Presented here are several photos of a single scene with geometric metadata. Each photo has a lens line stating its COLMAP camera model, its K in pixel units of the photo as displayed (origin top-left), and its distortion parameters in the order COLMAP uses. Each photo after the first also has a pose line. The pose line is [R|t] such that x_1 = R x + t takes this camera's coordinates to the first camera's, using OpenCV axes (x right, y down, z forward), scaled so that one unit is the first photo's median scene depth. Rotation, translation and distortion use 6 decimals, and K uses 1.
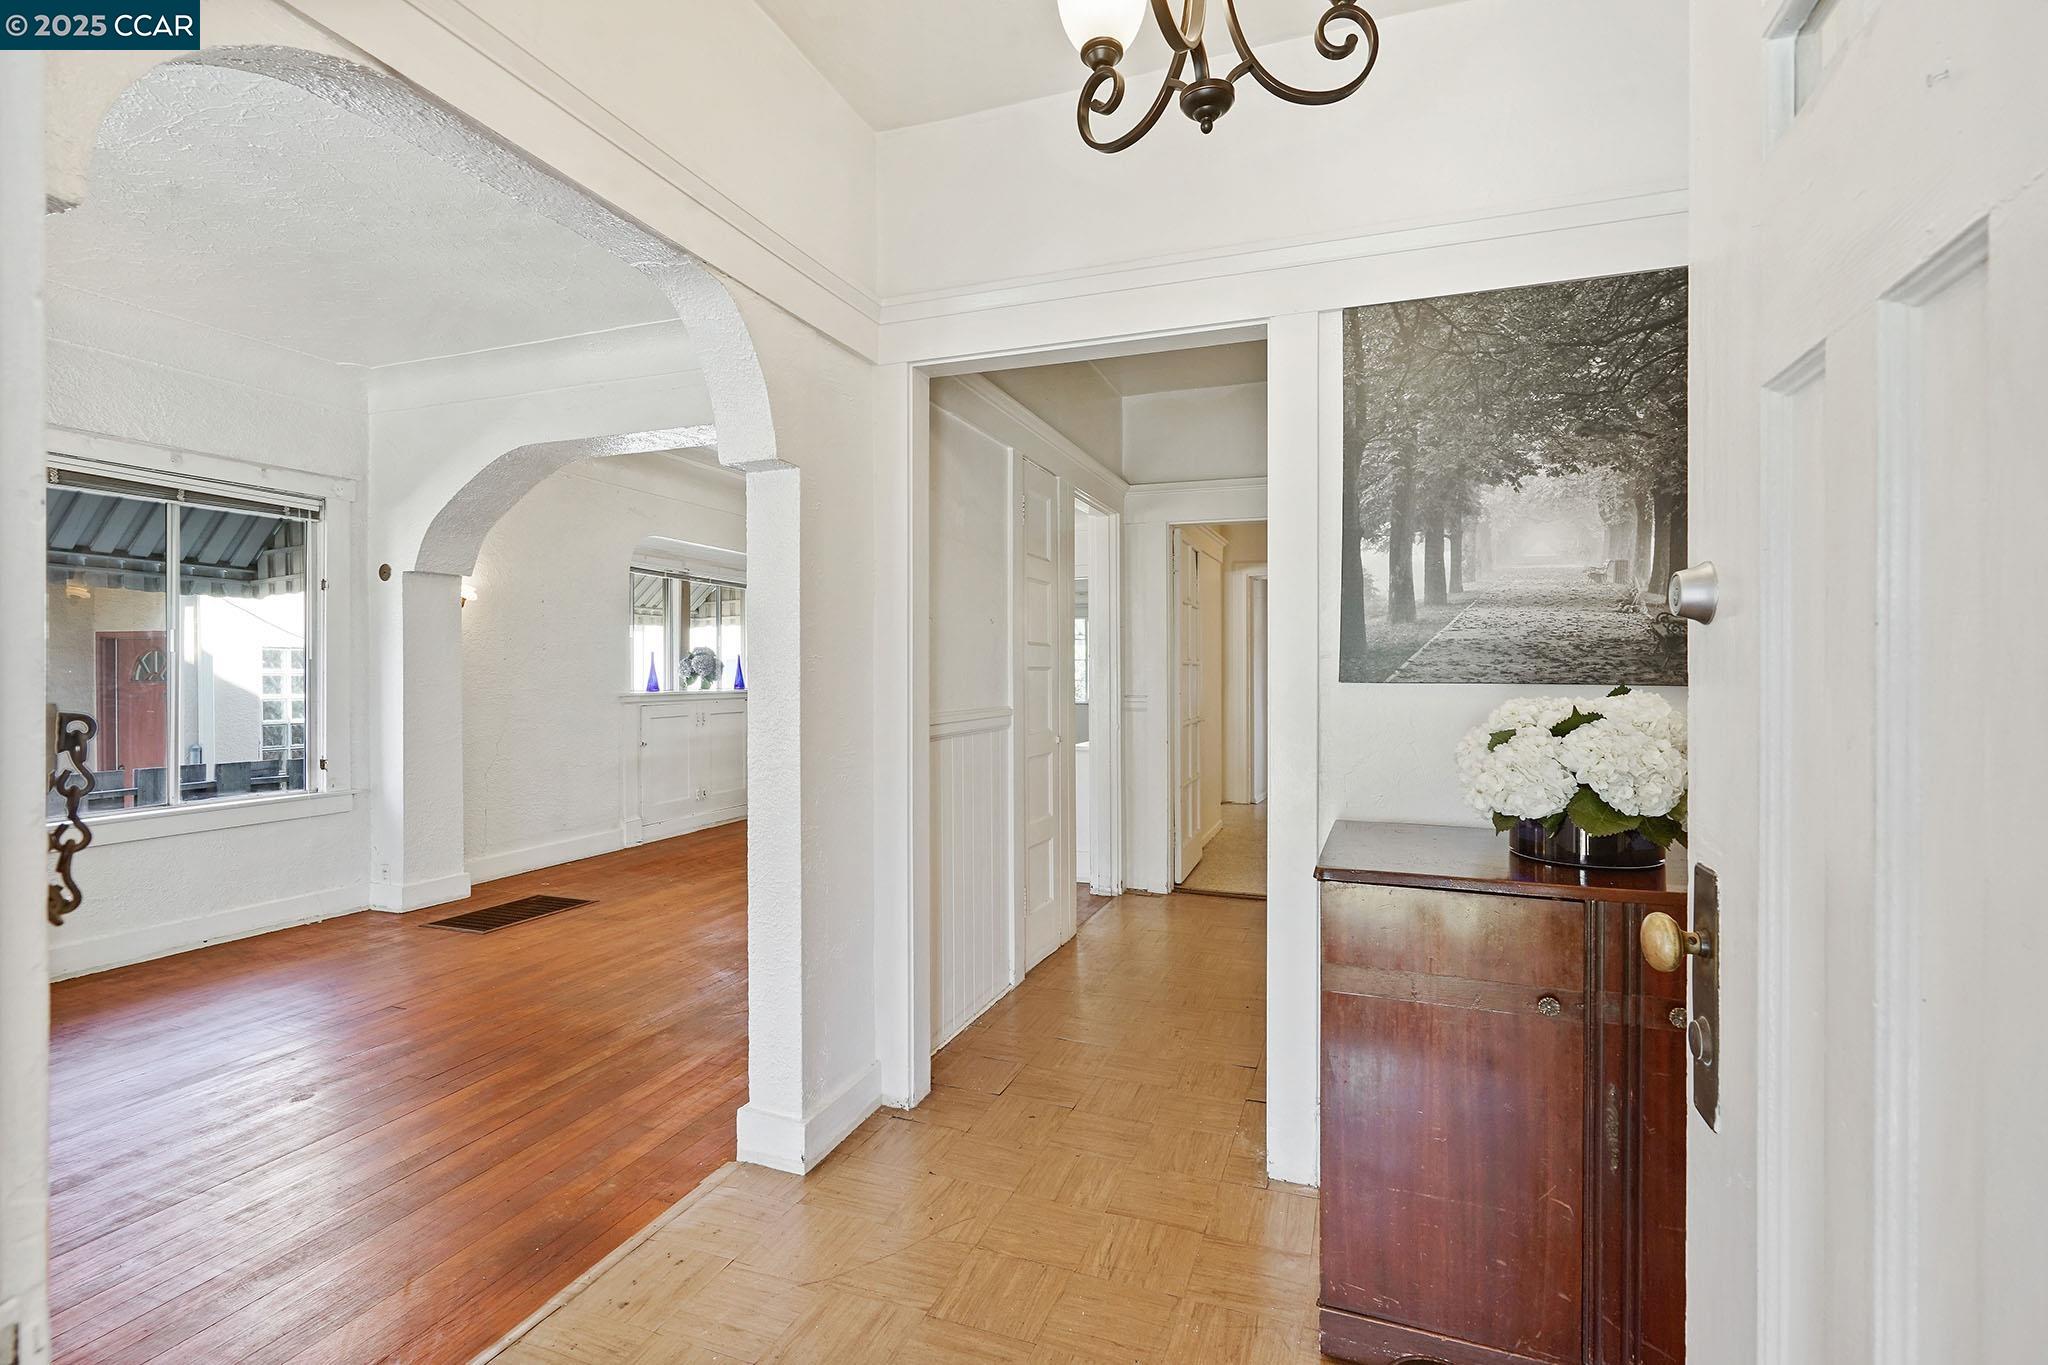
lens RADIAL K [[956.5, 0, 1030.3], [0, 956.5, 674.8], [0, 0, 1]] dist [0.002160, 0.000472]
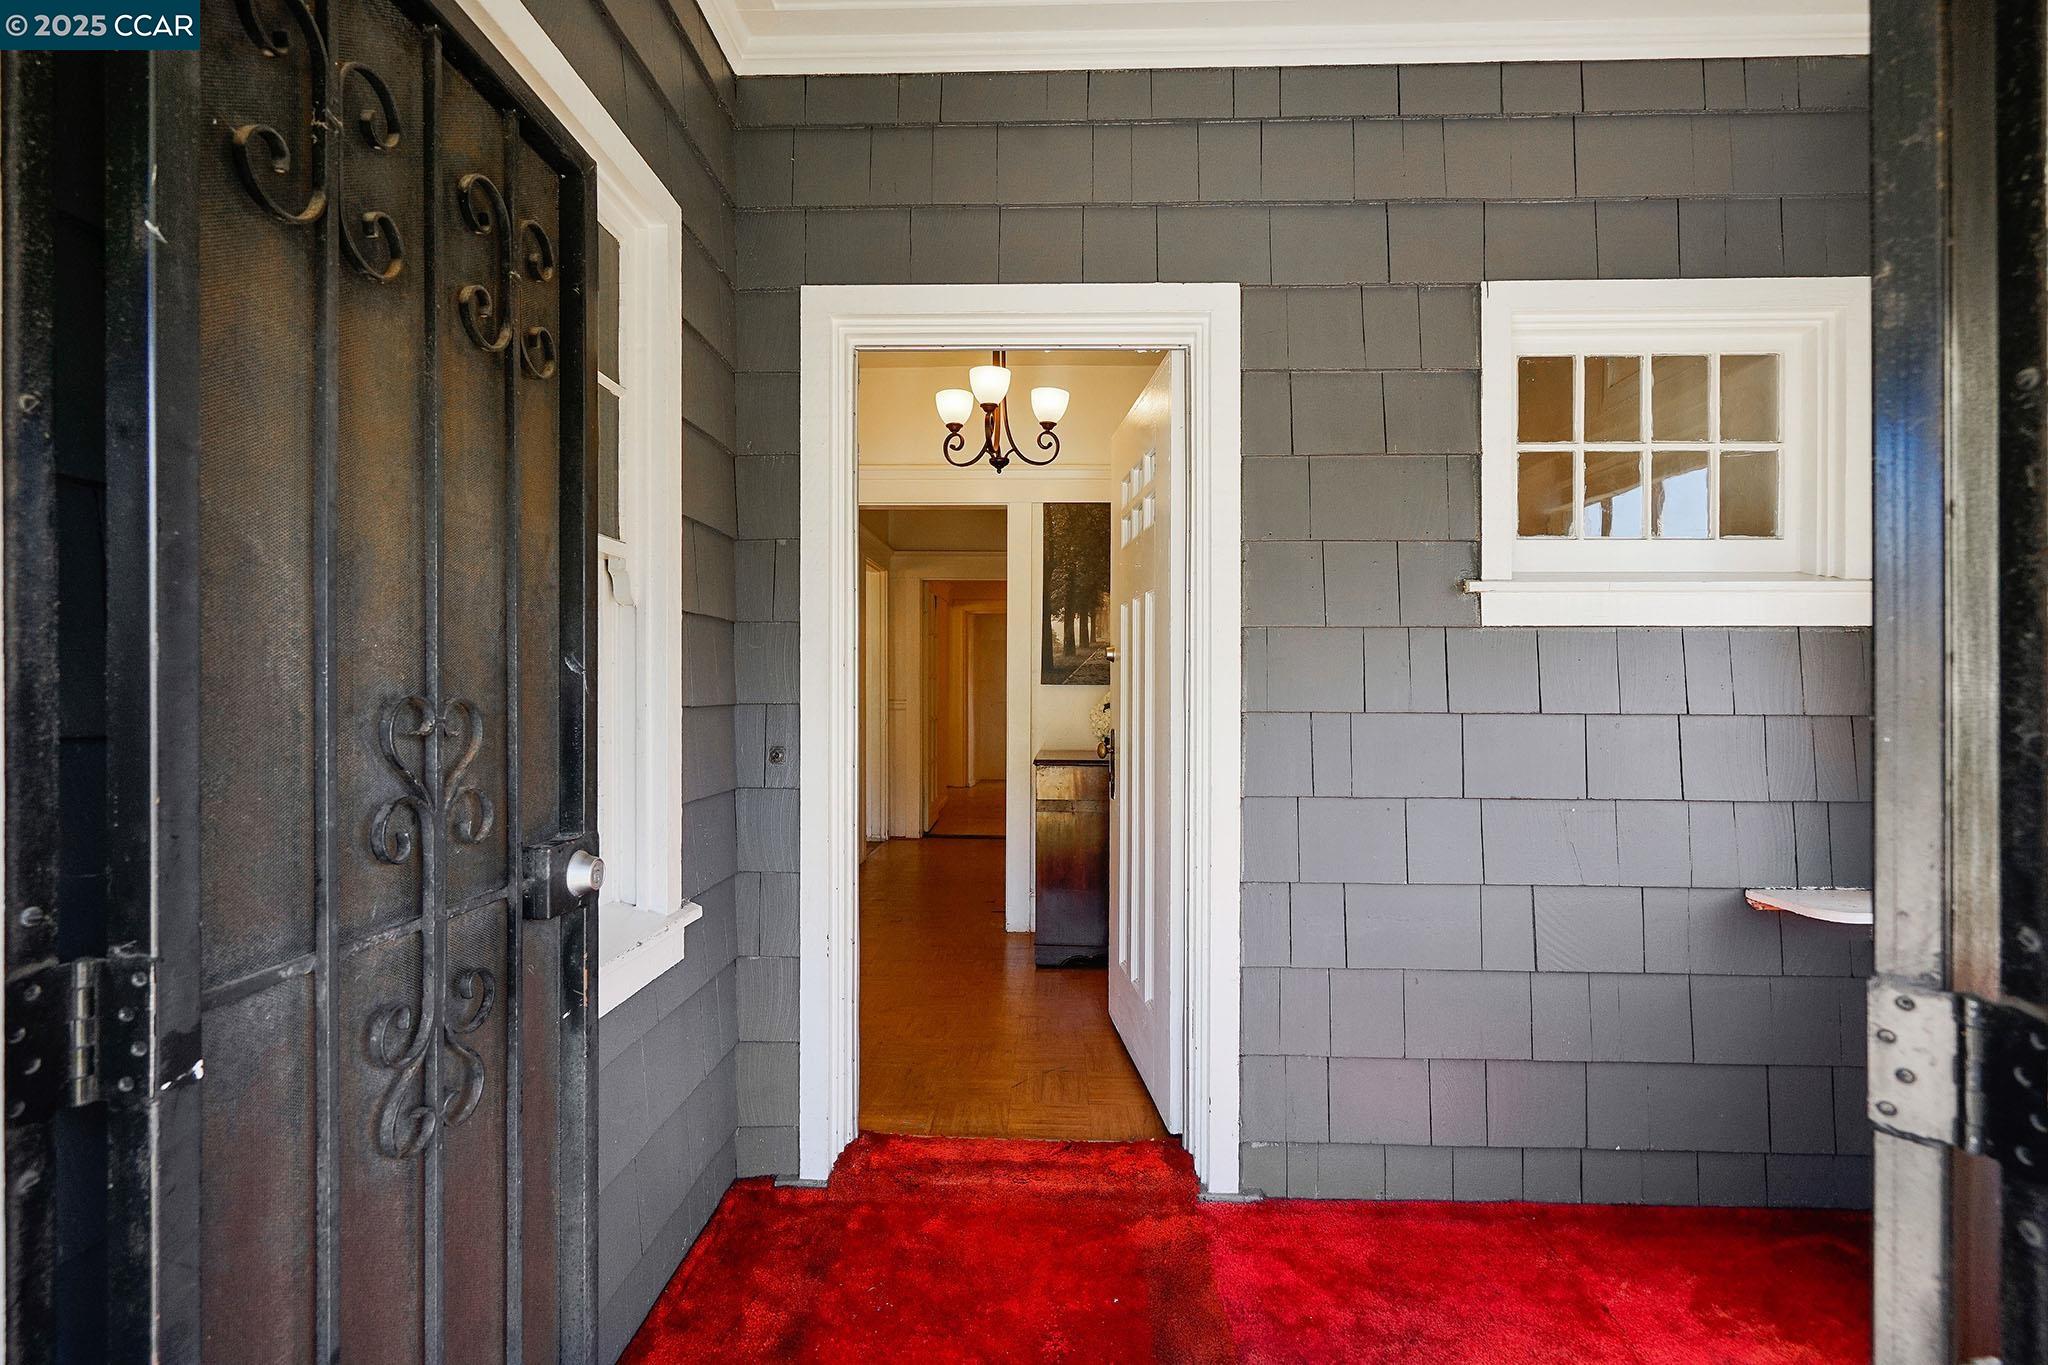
lens RADIAL K [[956.5, 0, 1024.6], [0, 956.5, 682.7], [0, 0, 1]] dist [0.002160, 0.000472]
pose [[0.951078, 0.005243, 0.308908, -0.353450], [-0.002336, 0.999949, -0.009782, 0.024565], [-0.308943, 0.008582, 0.951042, -0.964588]]
